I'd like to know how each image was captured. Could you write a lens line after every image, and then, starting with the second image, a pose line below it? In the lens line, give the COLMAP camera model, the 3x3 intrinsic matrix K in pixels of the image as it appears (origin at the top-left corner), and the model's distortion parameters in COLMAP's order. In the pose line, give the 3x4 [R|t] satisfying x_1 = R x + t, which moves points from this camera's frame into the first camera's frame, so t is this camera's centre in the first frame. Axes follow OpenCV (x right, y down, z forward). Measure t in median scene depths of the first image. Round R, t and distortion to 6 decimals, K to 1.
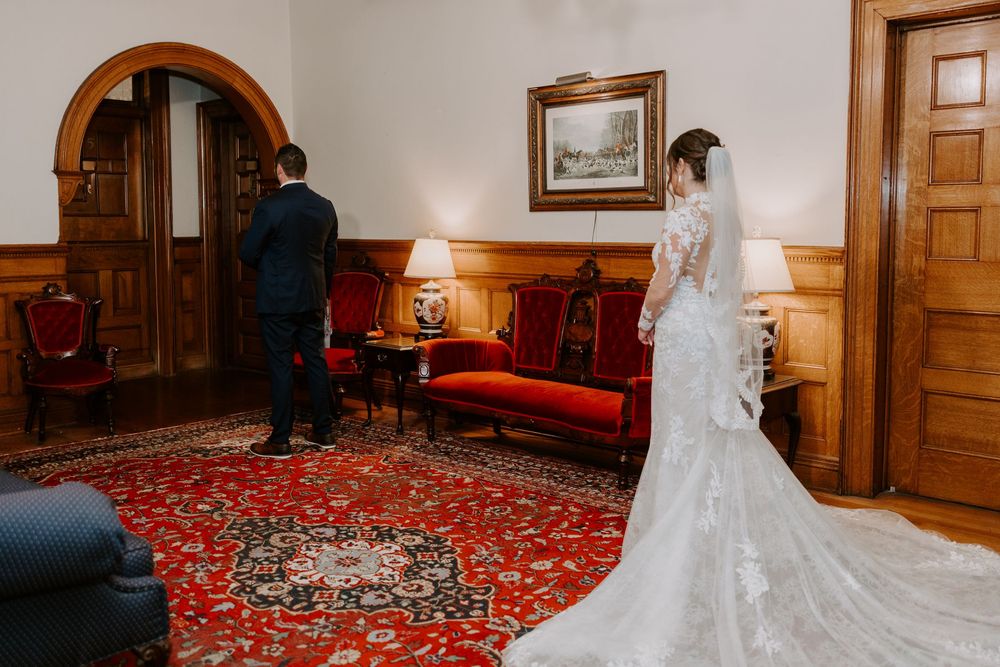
lens RADIAL K [[1168.4, 0, 500.0], [0, 1168.4, 333.5], [0, 0, 1]] dist [-0.007814, 0.014396]
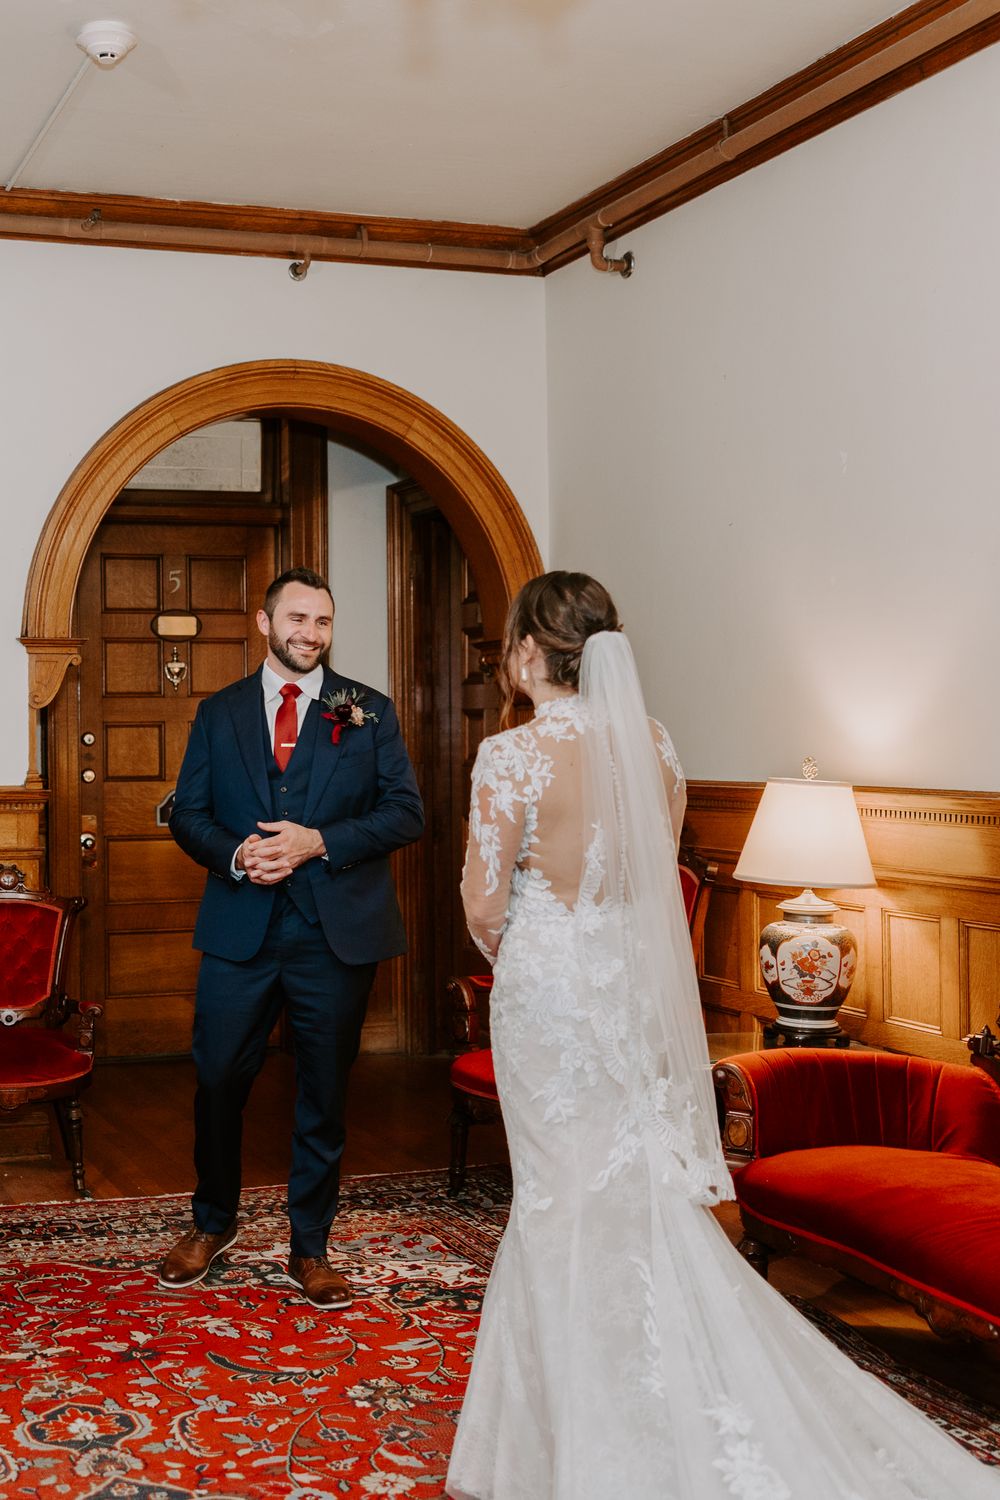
lens RADIAL K [[1752.6, 0, 500.1], [0, 1752.6, 729.9], [0, 0, 1]] dist [-0.007814, 0.014396]
pose [[0.815255, -0.001408, -0.579101, 0.193147], [-0.046540, 0.996603, -0.067941, -0.054174], [0.577229, 0.082341, 0.812420, 0.467906]]
